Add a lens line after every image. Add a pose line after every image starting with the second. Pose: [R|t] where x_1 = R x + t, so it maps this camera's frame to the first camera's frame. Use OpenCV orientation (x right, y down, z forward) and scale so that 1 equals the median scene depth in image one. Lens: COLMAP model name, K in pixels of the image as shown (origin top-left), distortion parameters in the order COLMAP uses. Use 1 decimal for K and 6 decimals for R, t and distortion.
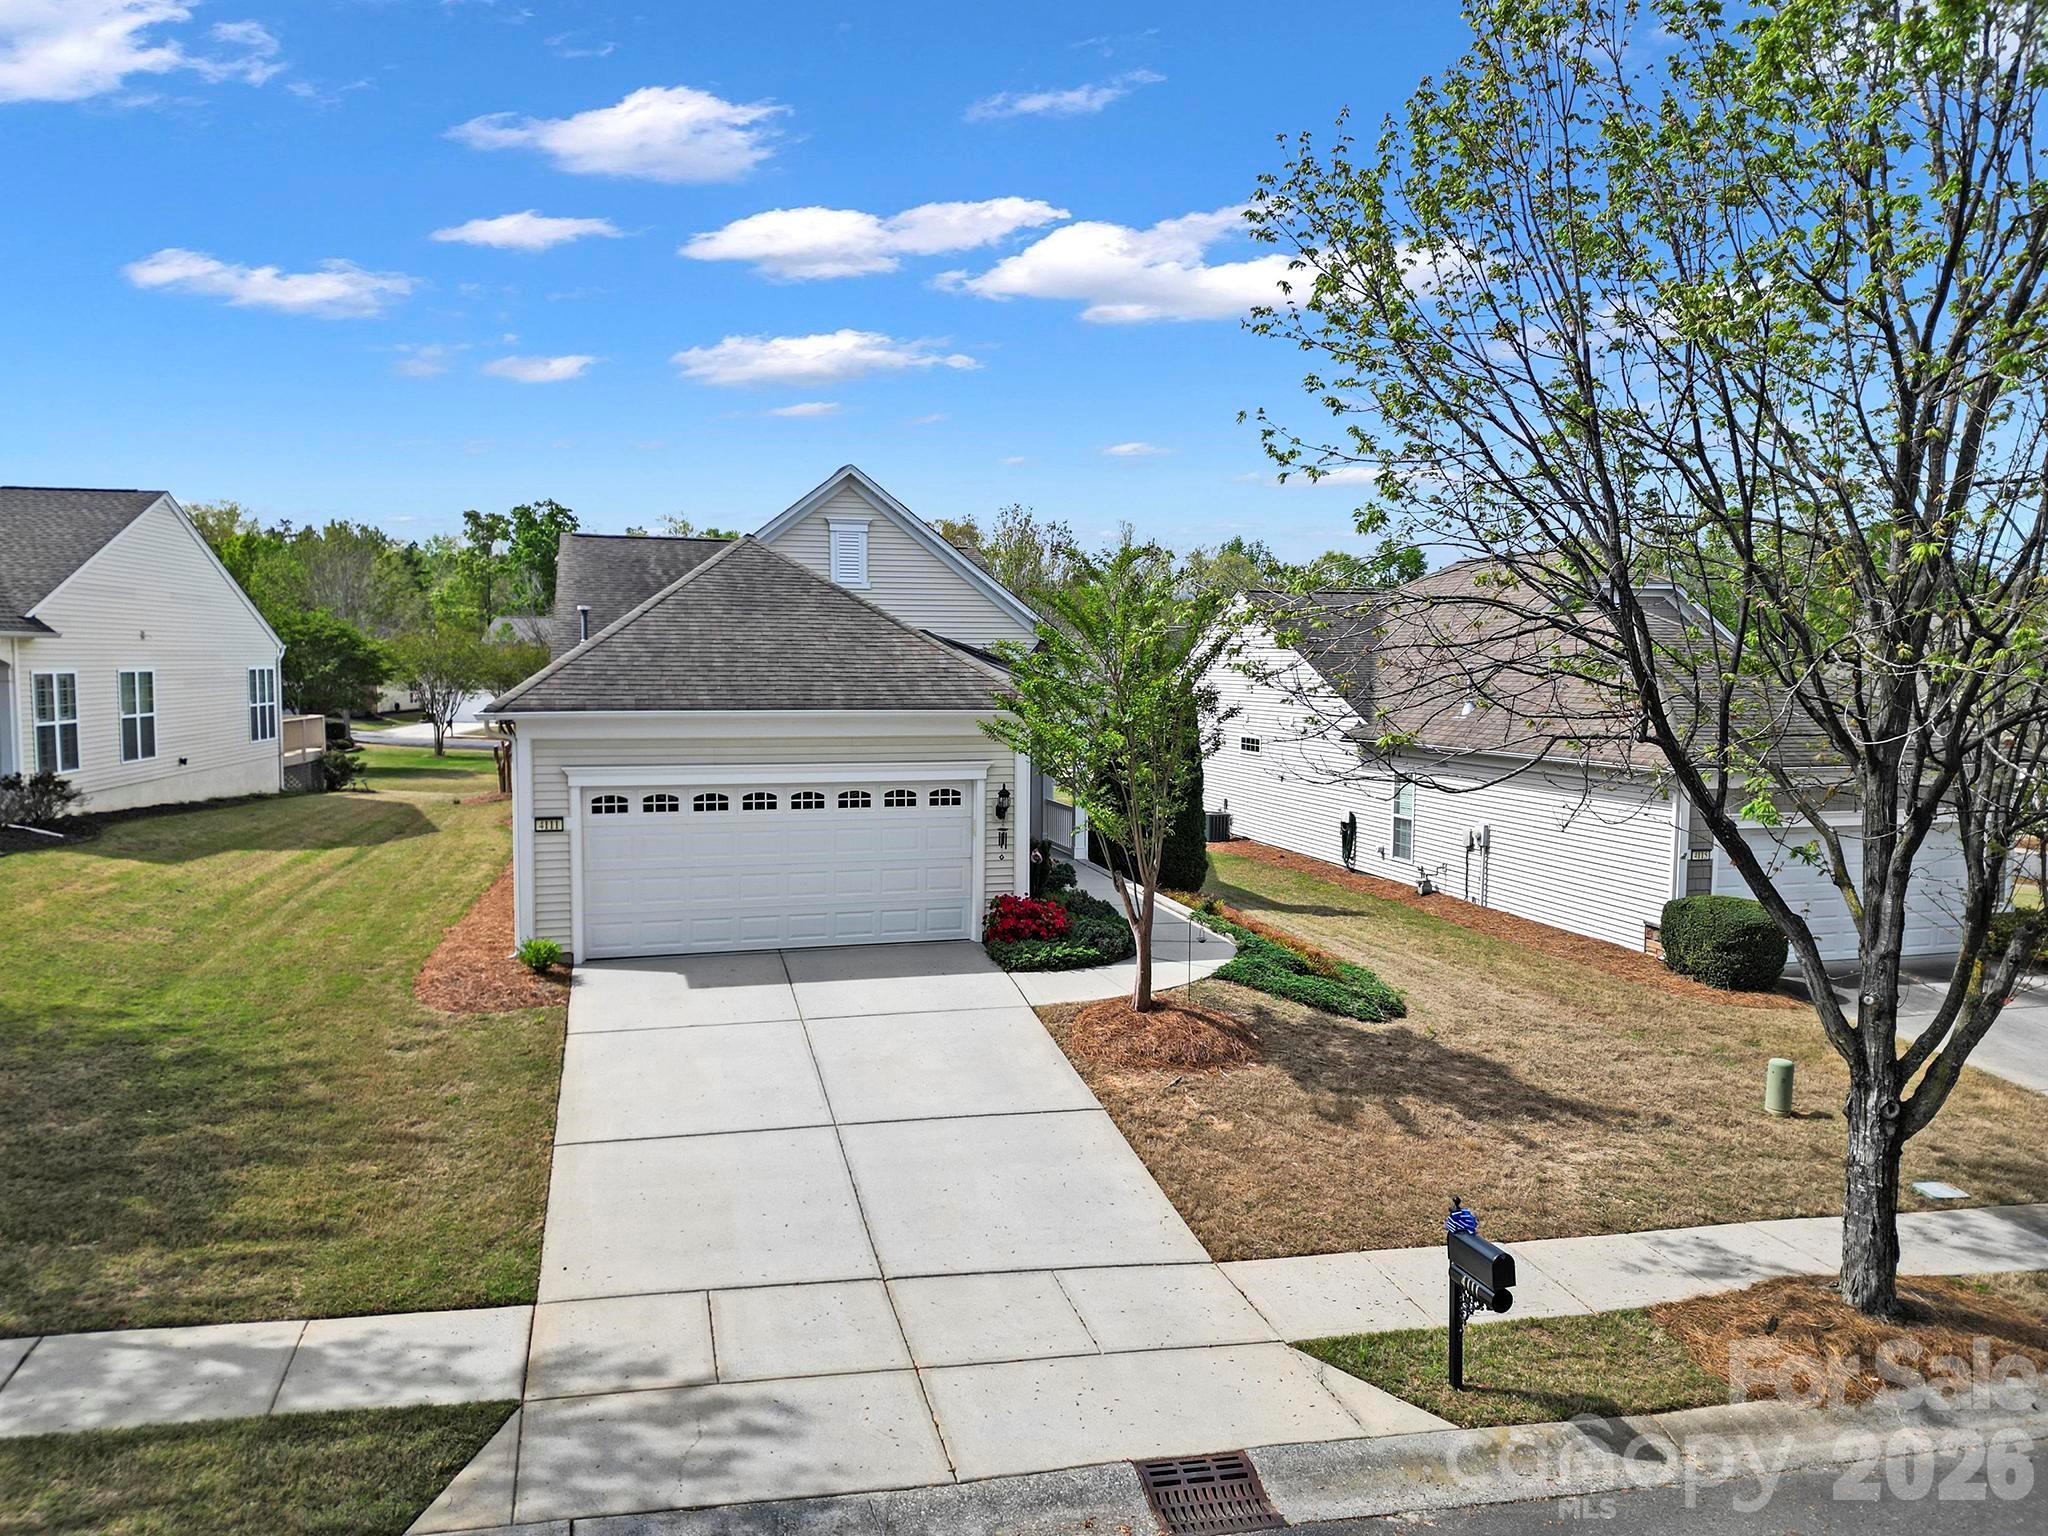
lens RADIAL K [[1435.0, 0, 1024.0], [0, 1435.0, 768.0], [0, 0, 1]] dist [0.059241, -0.058597]
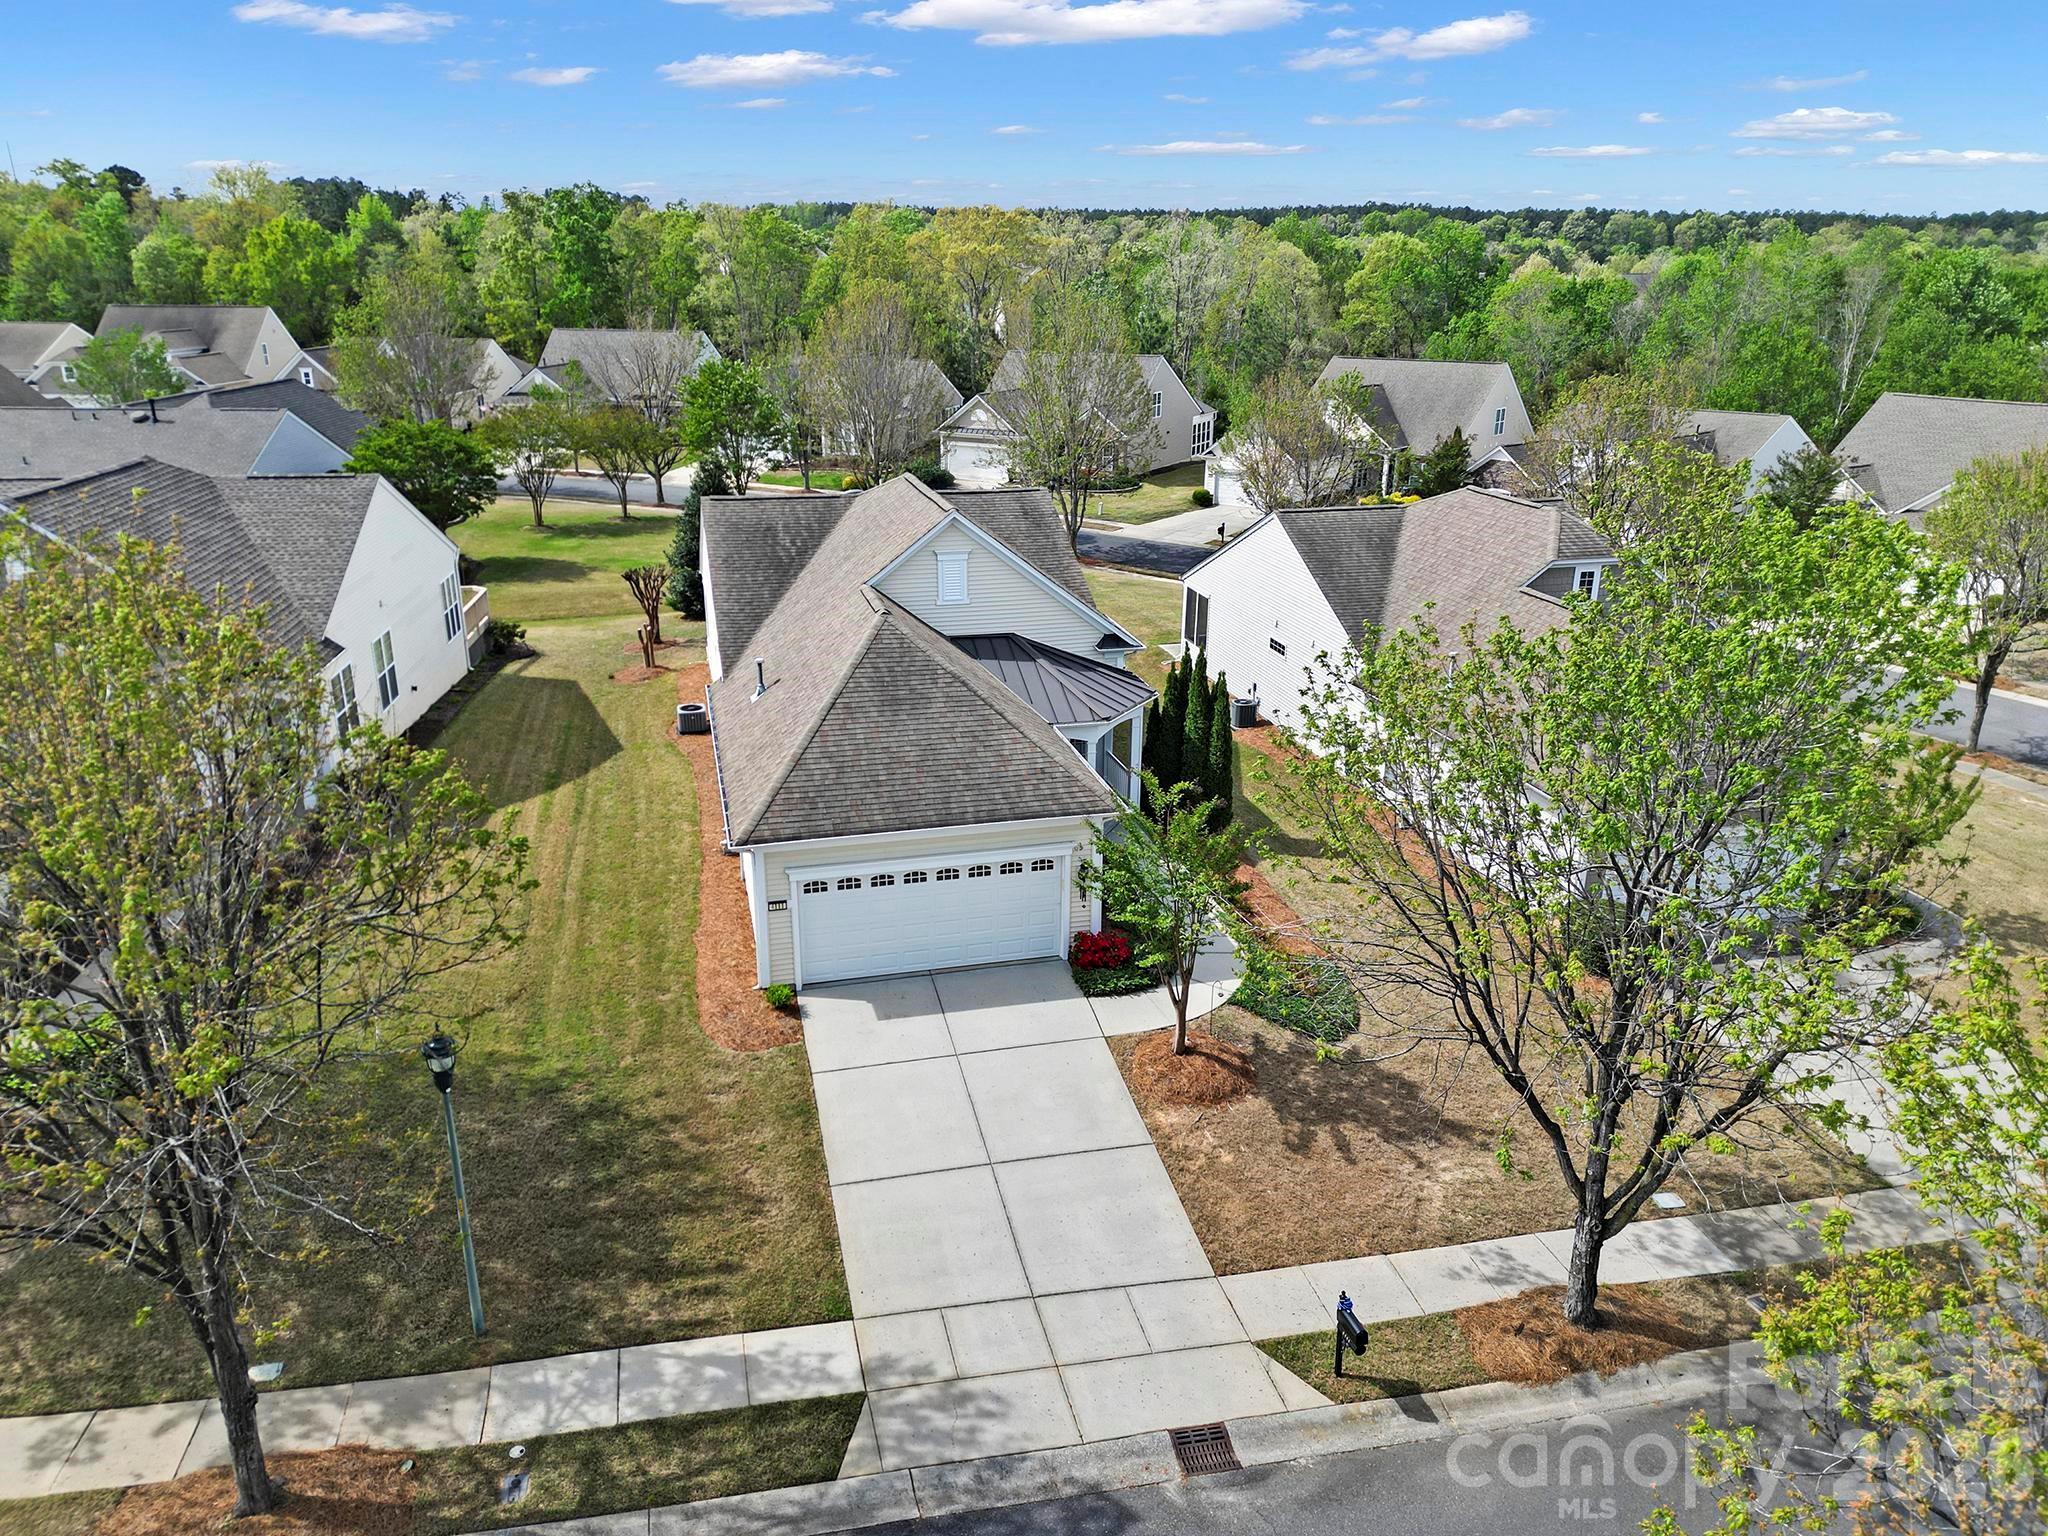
lens RADIAL K [[1435.0, 0, 1024.0], [0, 1435.0, 768.0], [0, 0, 1]] dist [0.059241, -0.058597]
pose [[0.999647, 0.009571, -0.024771, -0.059091], [-0.002844, 0.966020, 0.258453, -0.646527], [0.026403, -0.258292, 0.965706, -0.501214]]
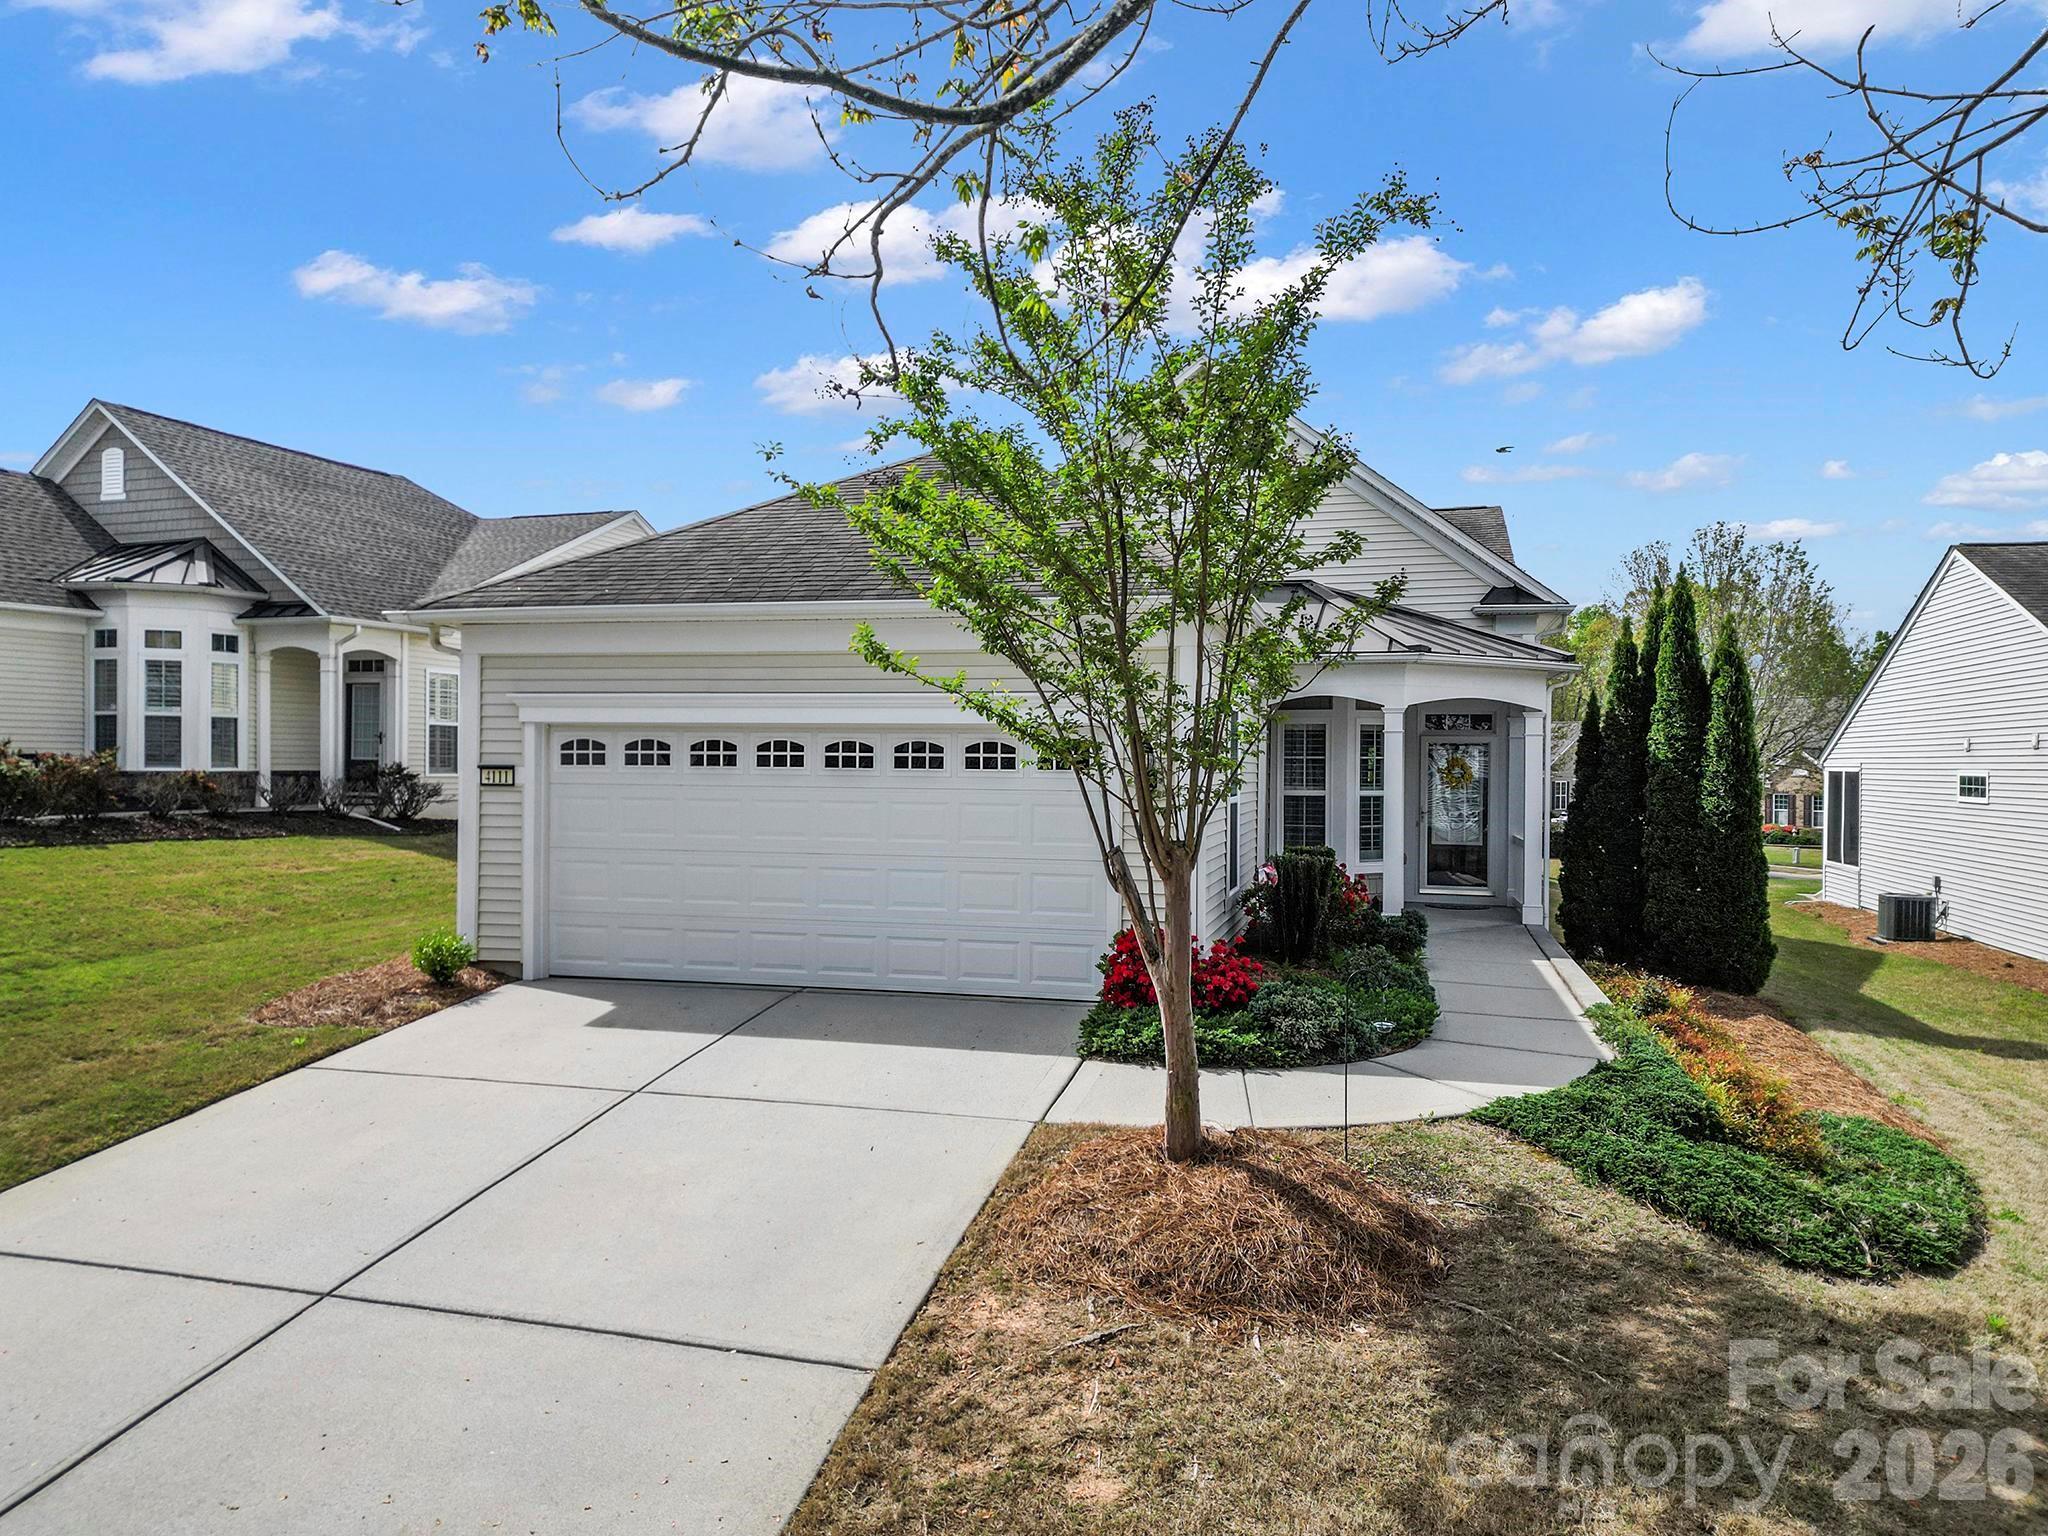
lens RADIAL K [[1435.0, 0, 1024.0], [0, 1435.0, 768.0], [0, 0, 1]] dist [0.059241, -0.058597]
pose [[0.865345, 0.005767, -0.501144, 0.336861], [-0.042968, 0.997106, -0.062720, 0.093163], [0.499332, 0.075807, 0.863088, 0.705057]]
